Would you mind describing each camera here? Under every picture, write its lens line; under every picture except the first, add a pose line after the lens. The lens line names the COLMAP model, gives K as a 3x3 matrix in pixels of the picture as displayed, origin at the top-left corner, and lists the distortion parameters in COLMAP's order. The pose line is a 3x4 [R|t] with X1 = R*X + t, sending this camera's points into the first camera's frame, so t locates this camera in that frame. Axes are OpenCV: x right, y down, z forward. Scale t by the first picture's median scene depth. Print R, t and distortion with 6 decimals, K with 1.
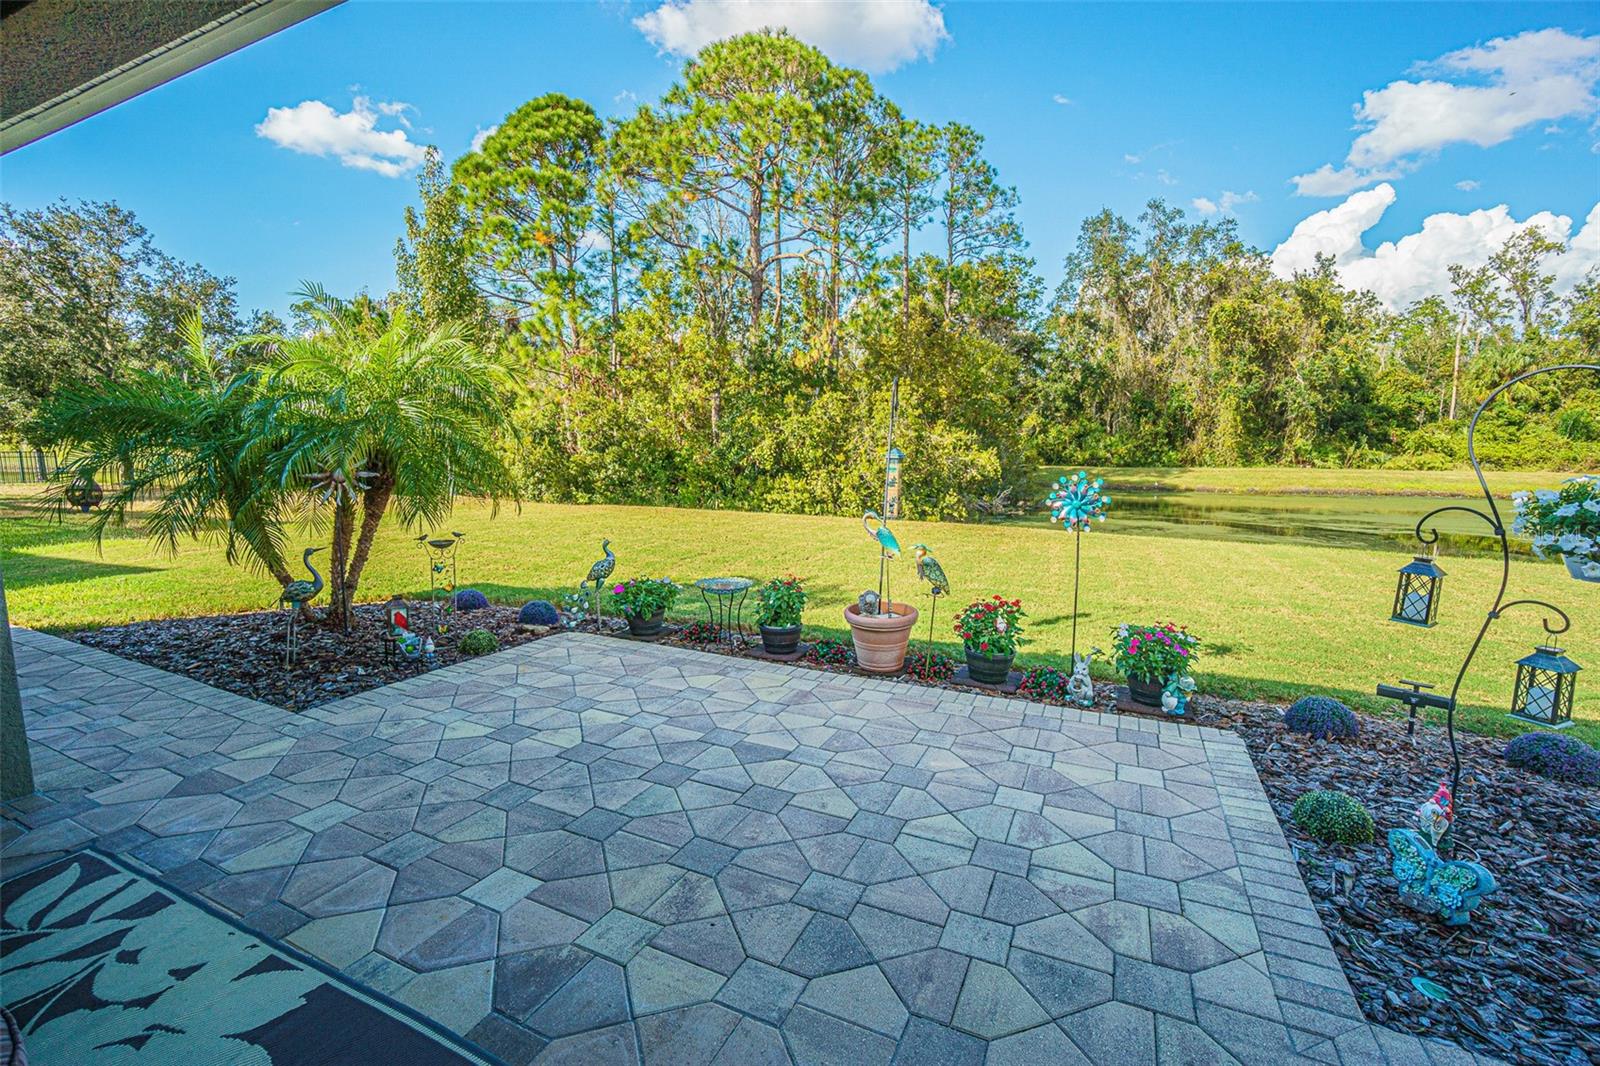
lens RADIAL K [[698.9, 0, 796.3], [0, 698.9, 489.2], [0, 0, 1]] dist [-0.020877, 0.014729]
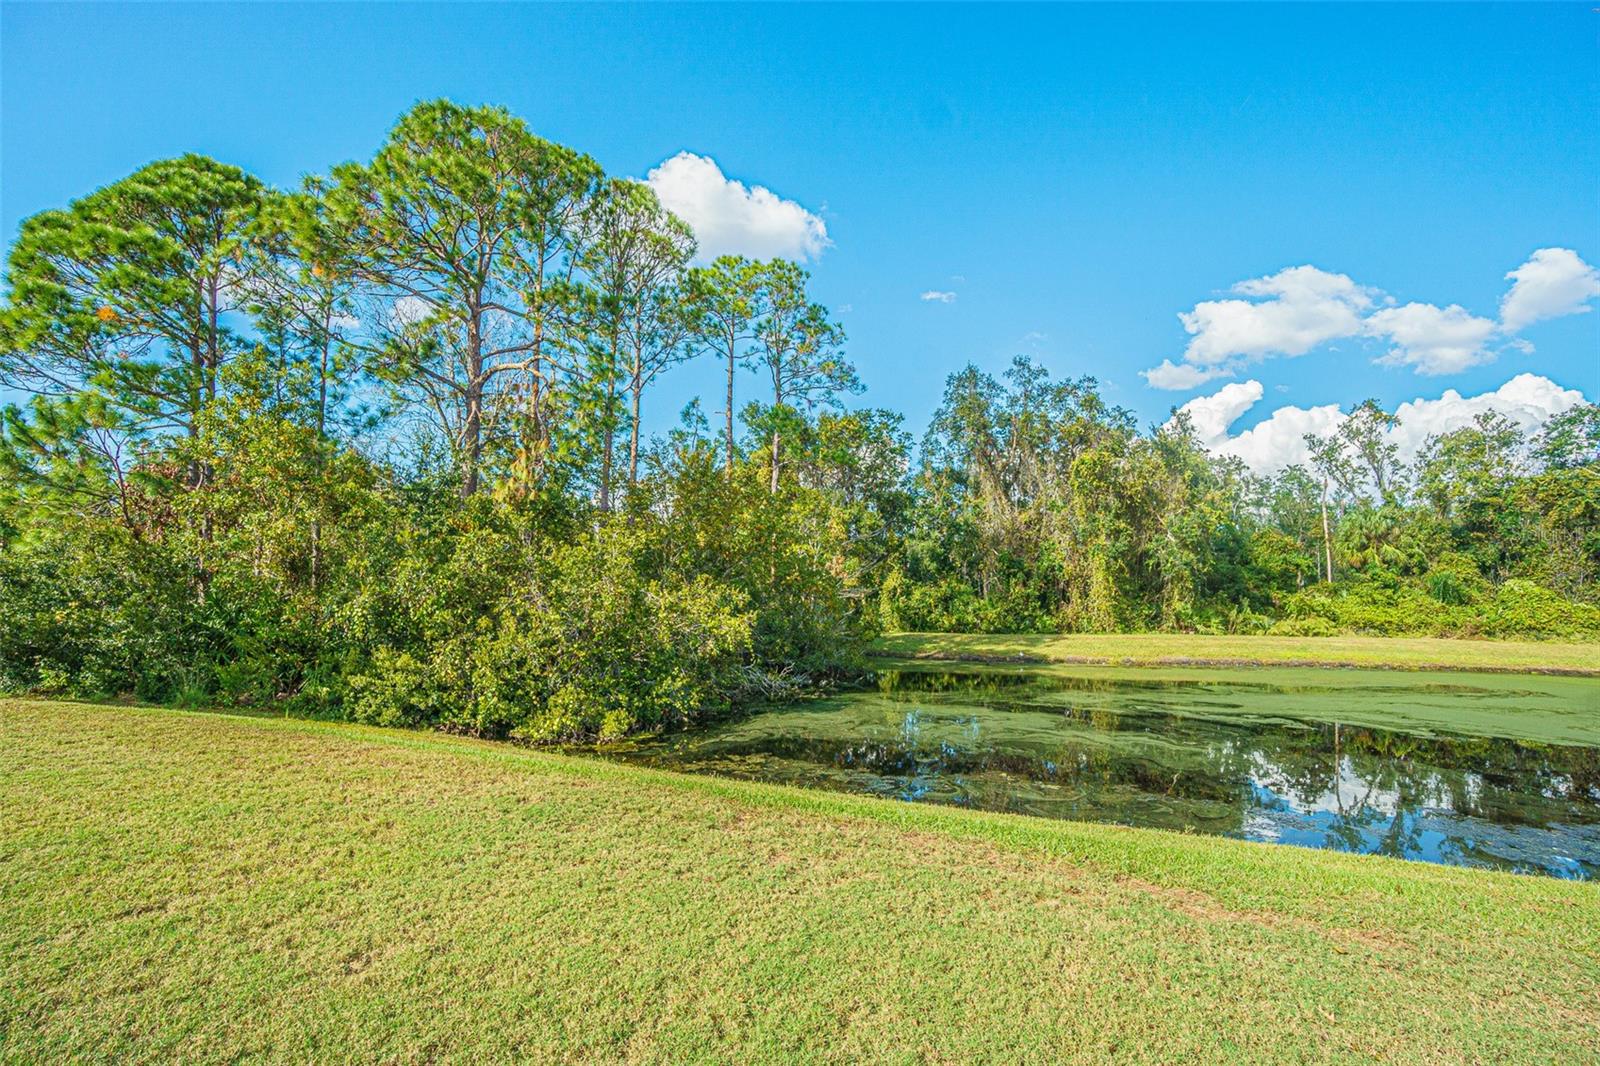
lens RADIAL K [[691.4, 0, 792.9], [0, 691.4, 510.2], [0, 0, 1]] dist [-0.002739, -0.000042]
pose [[0.995777, 0.013881, 0.090748, 0.132210], [0.005012, 0.978808, -0.204720, -0.006960], [-0.091667, 0.204310, 0.974605, 0.133189]]
